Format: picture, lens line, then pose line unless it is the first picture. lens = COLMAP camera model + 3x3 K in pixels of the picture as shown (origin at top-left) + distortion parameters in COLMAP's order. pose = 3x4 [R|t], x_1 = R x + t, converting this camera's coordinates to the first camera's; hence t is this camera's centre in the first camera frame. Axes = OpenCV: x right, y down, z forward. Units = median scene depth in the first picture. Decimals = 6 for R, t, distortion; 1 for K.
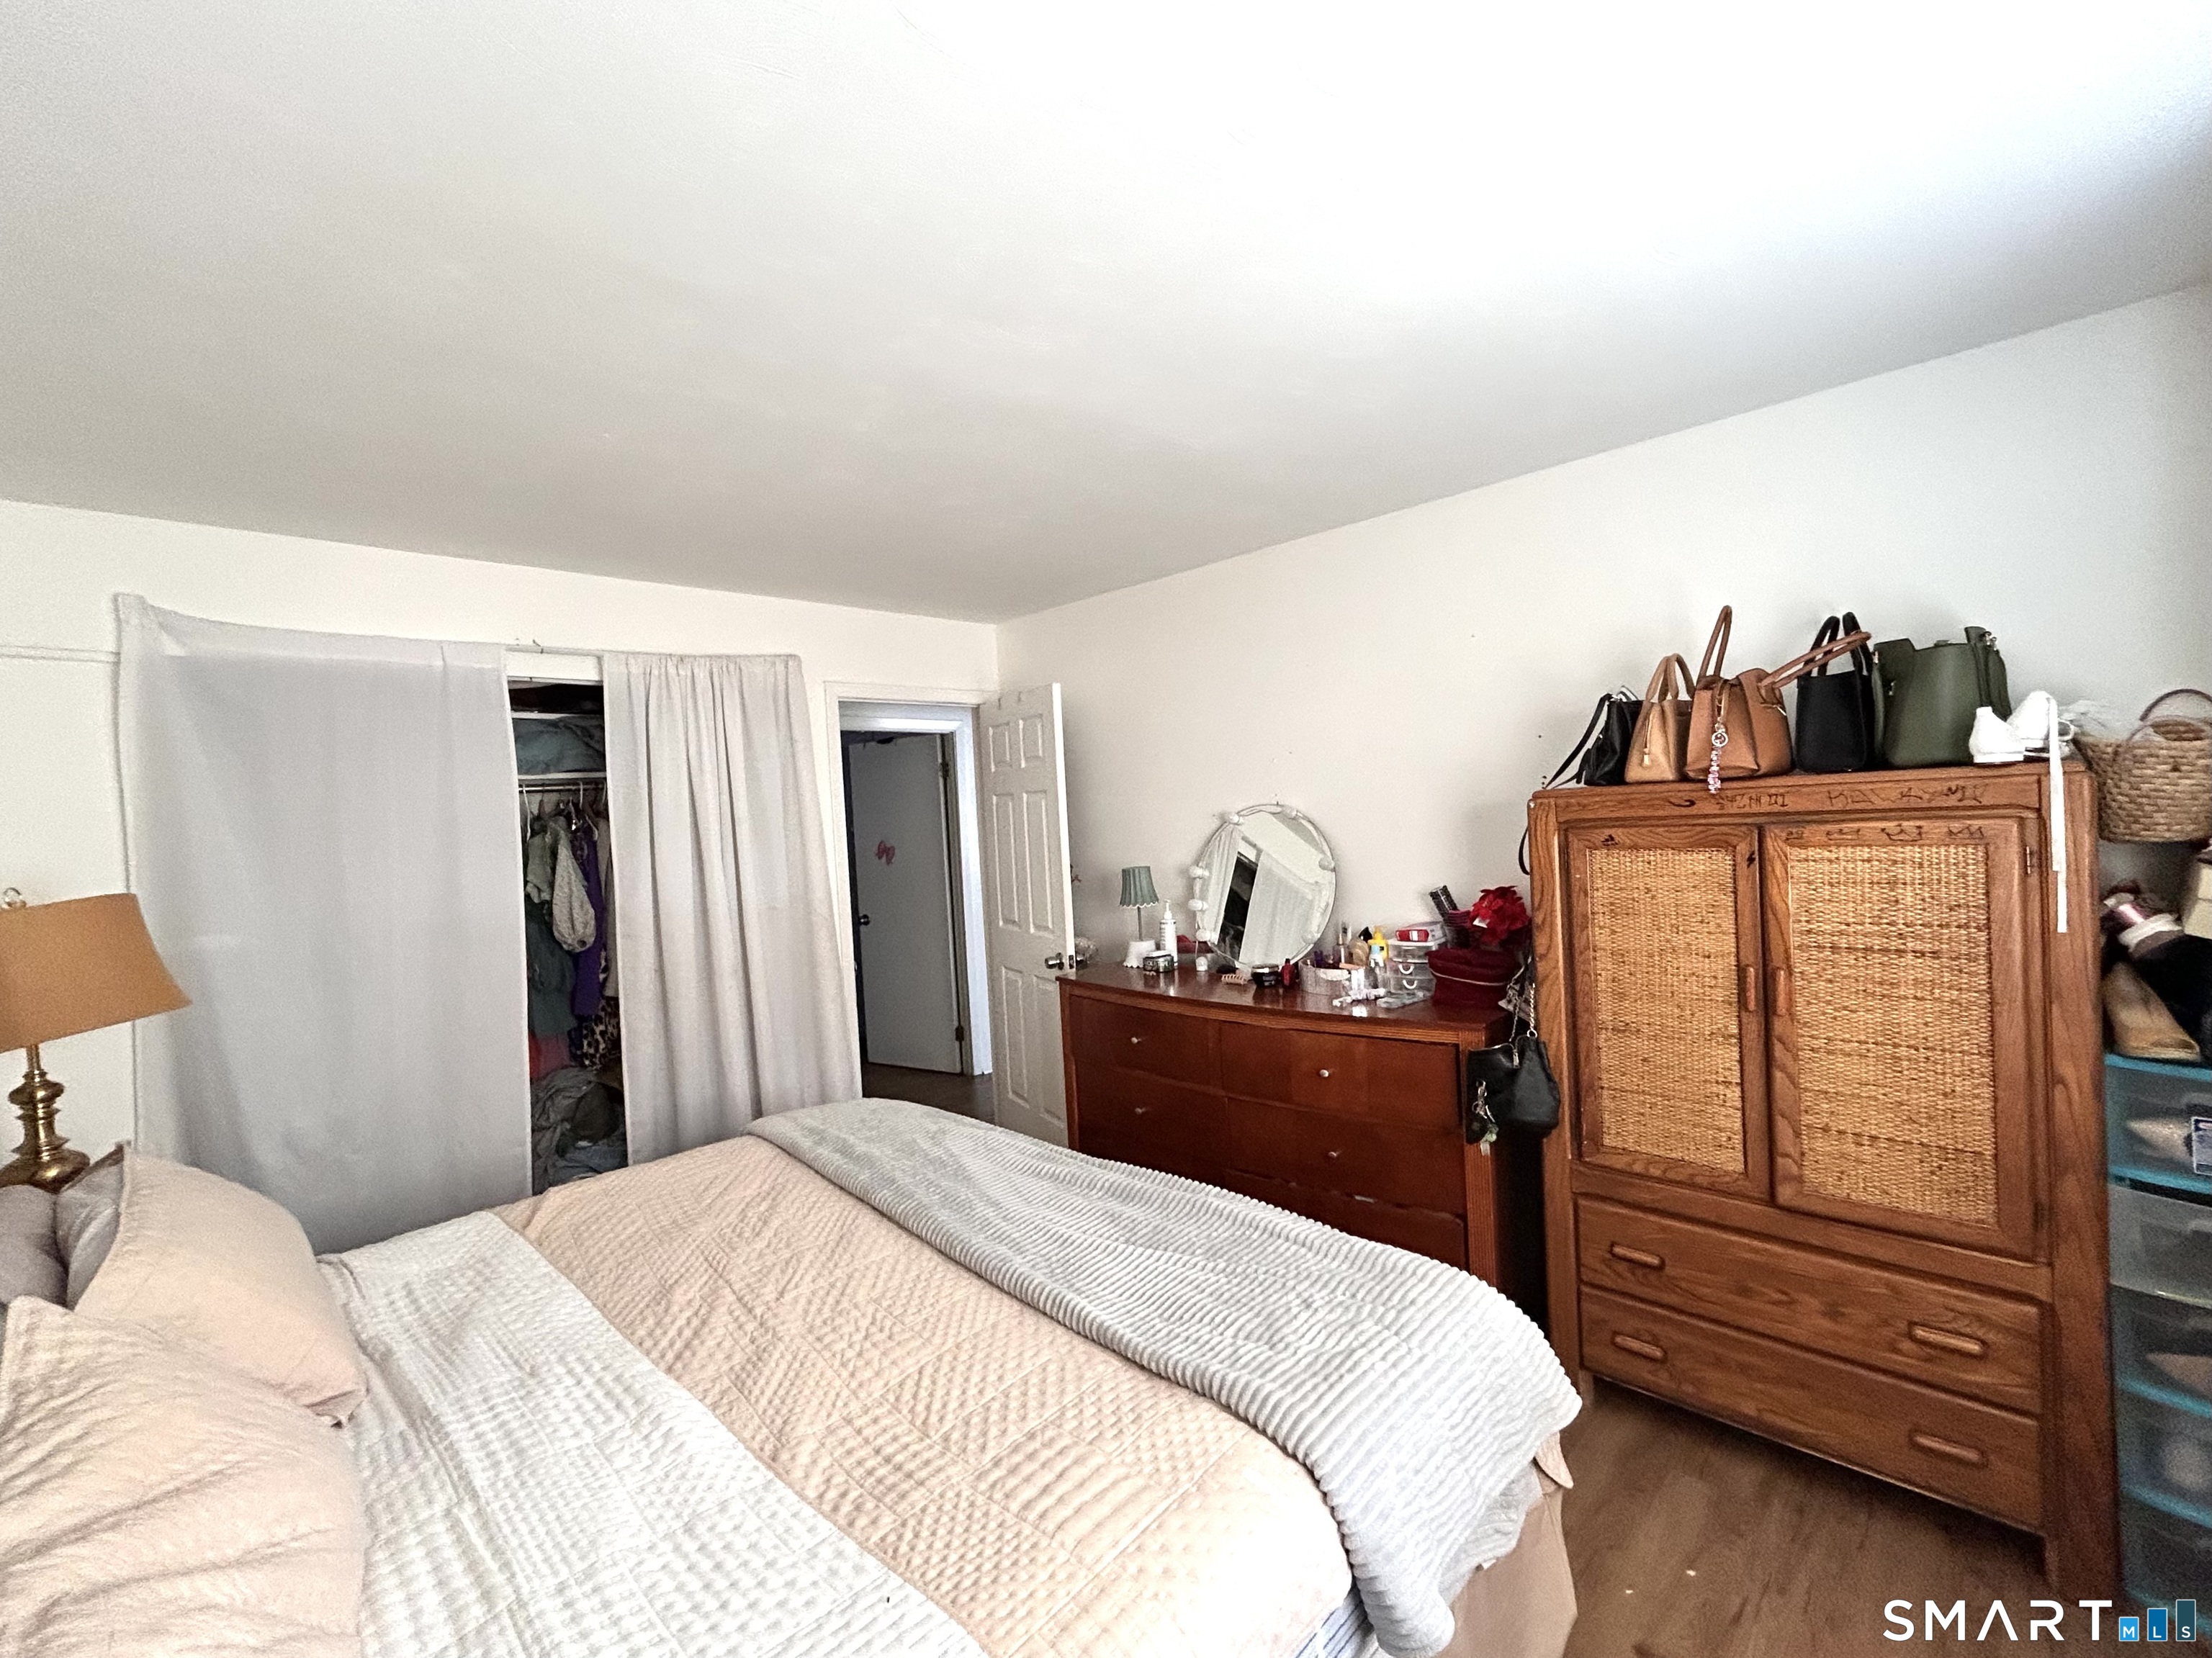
lens RADIAL K [[910.2, 0, 1098.2], [0, 910.2, 827.7], [0, 0, 1]] dist [-0.002813, -0.000286]
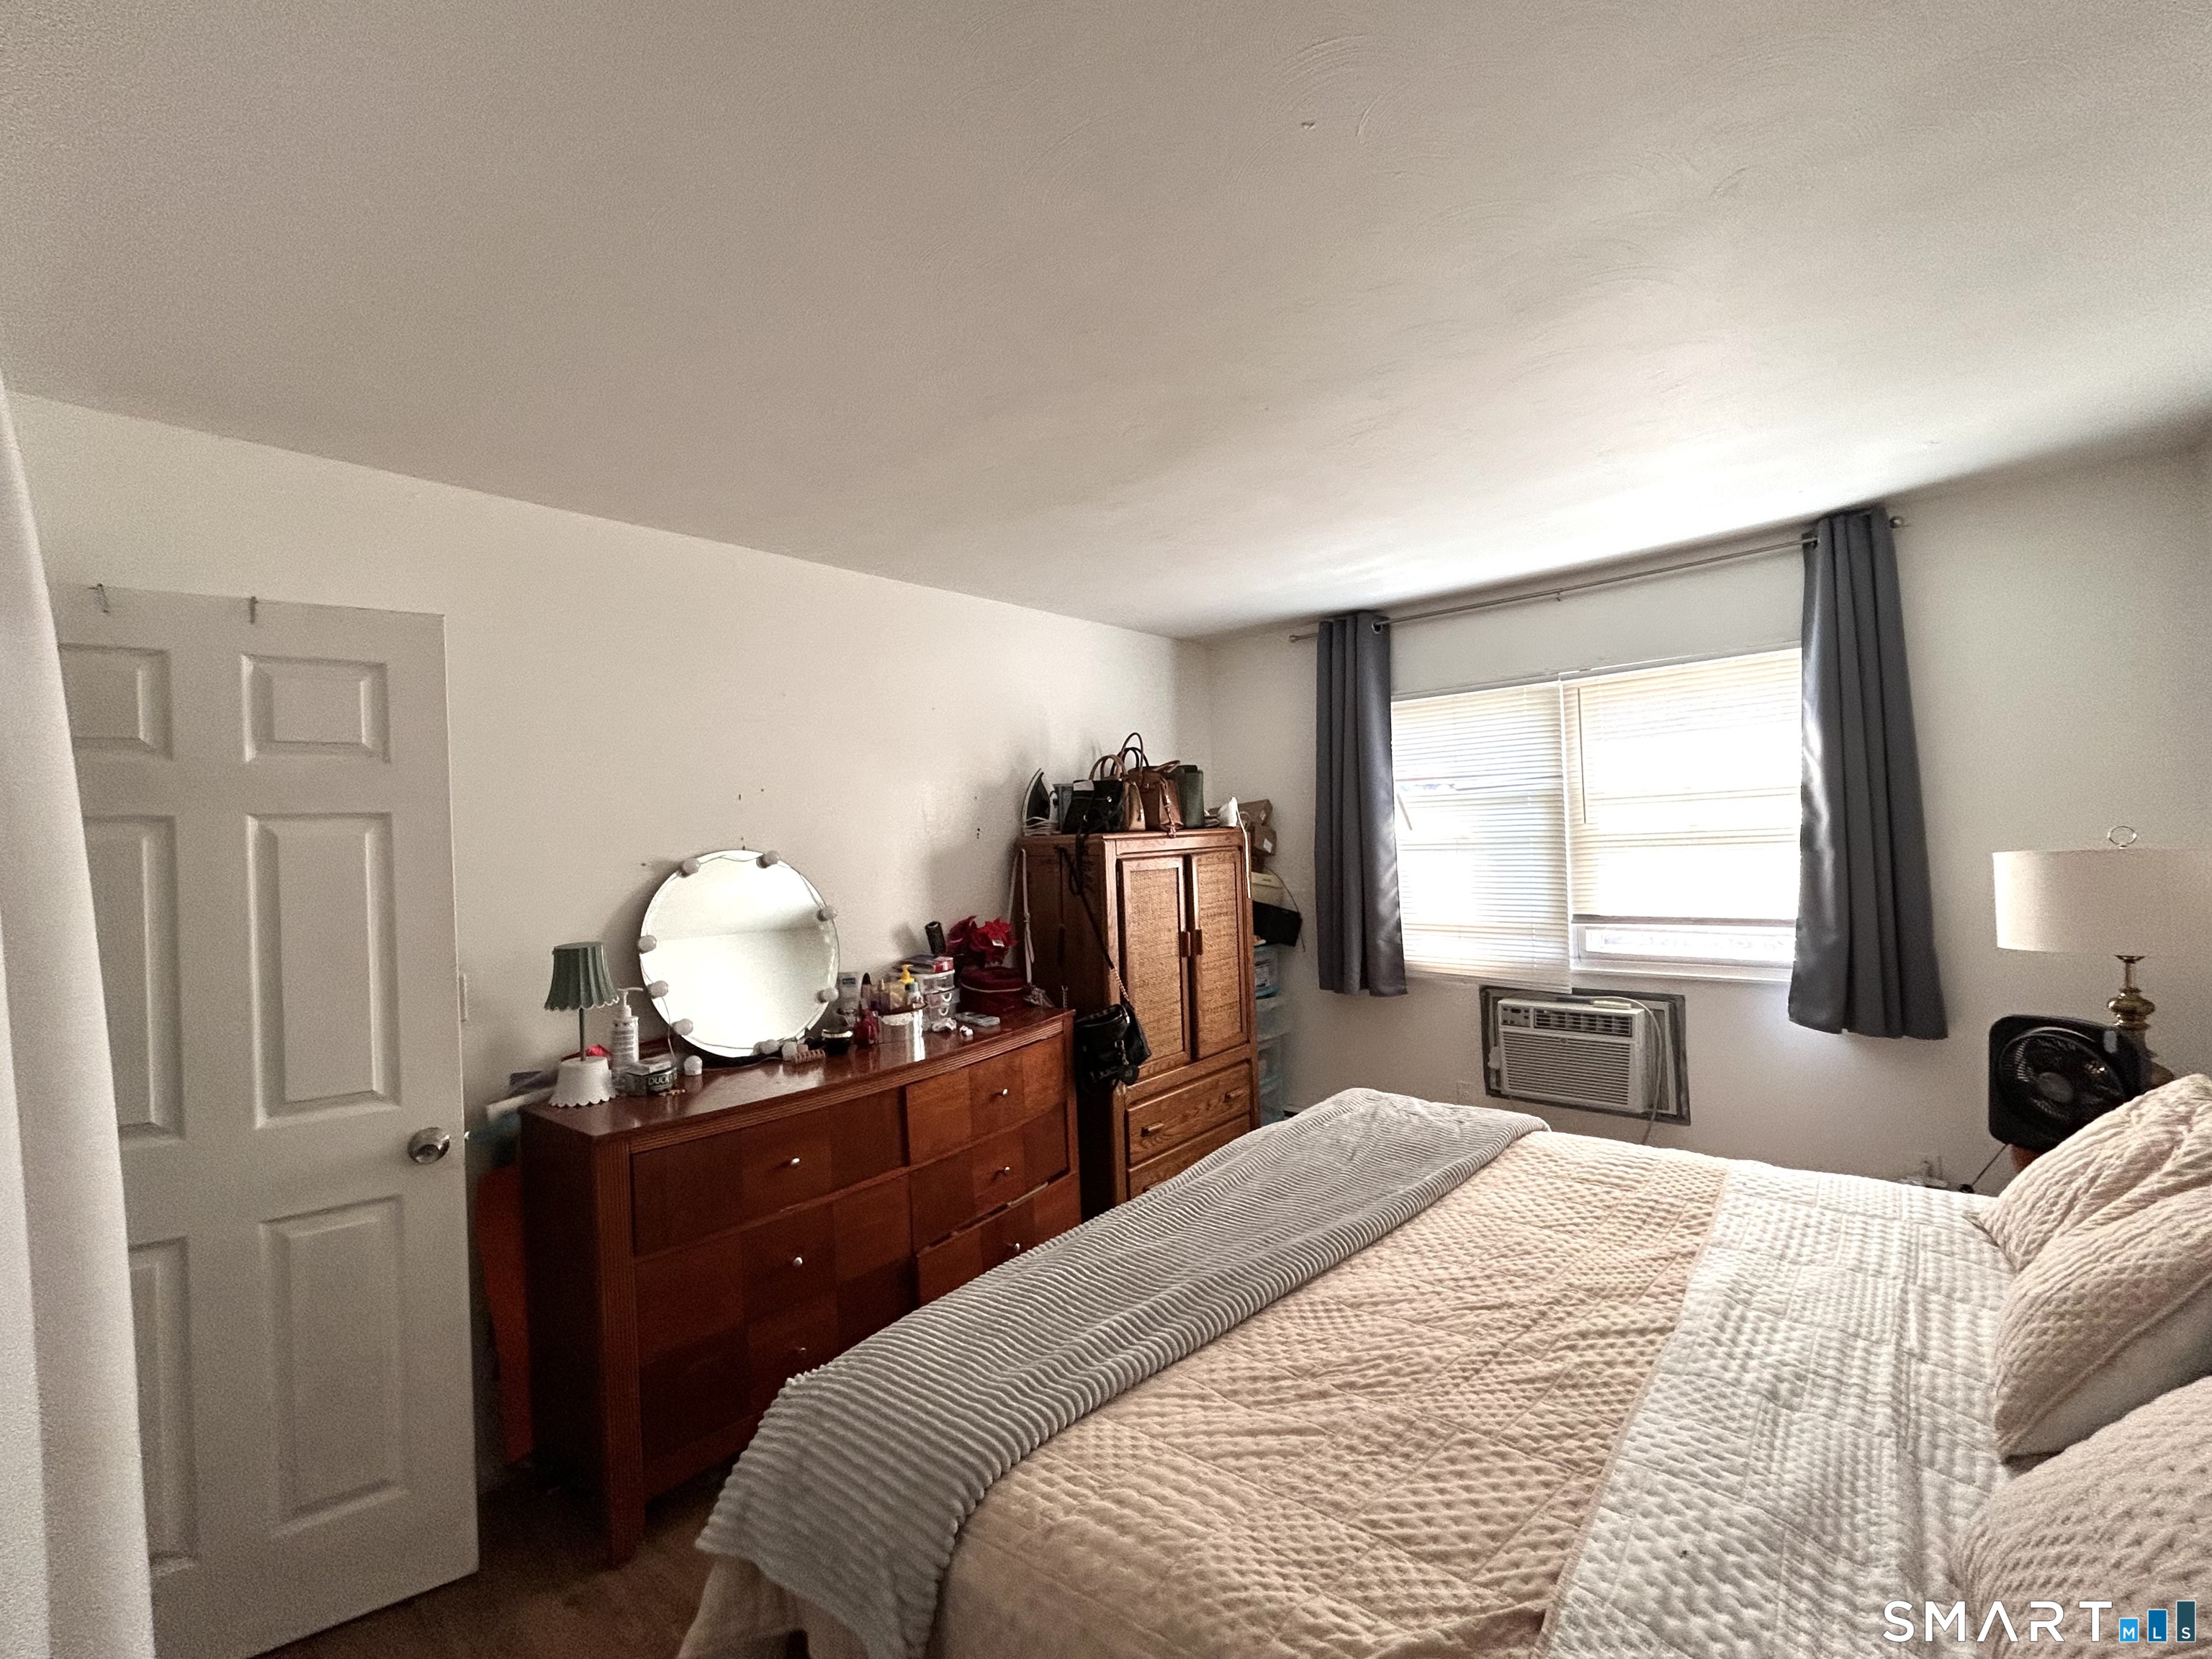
lens RADIAL K [[910.2, 0, 1098.2], [0, 910.2, 828.2], [0, 0, 1]] dist [-0.002813, -0.000286]
pose [[-0.029485, 0.064311, 0.997494, -1.308427], [0.061806, 0.996136, -0.062397, 0.053655], [-0.997653, 0.059812, -0.033346, 1.420972]]
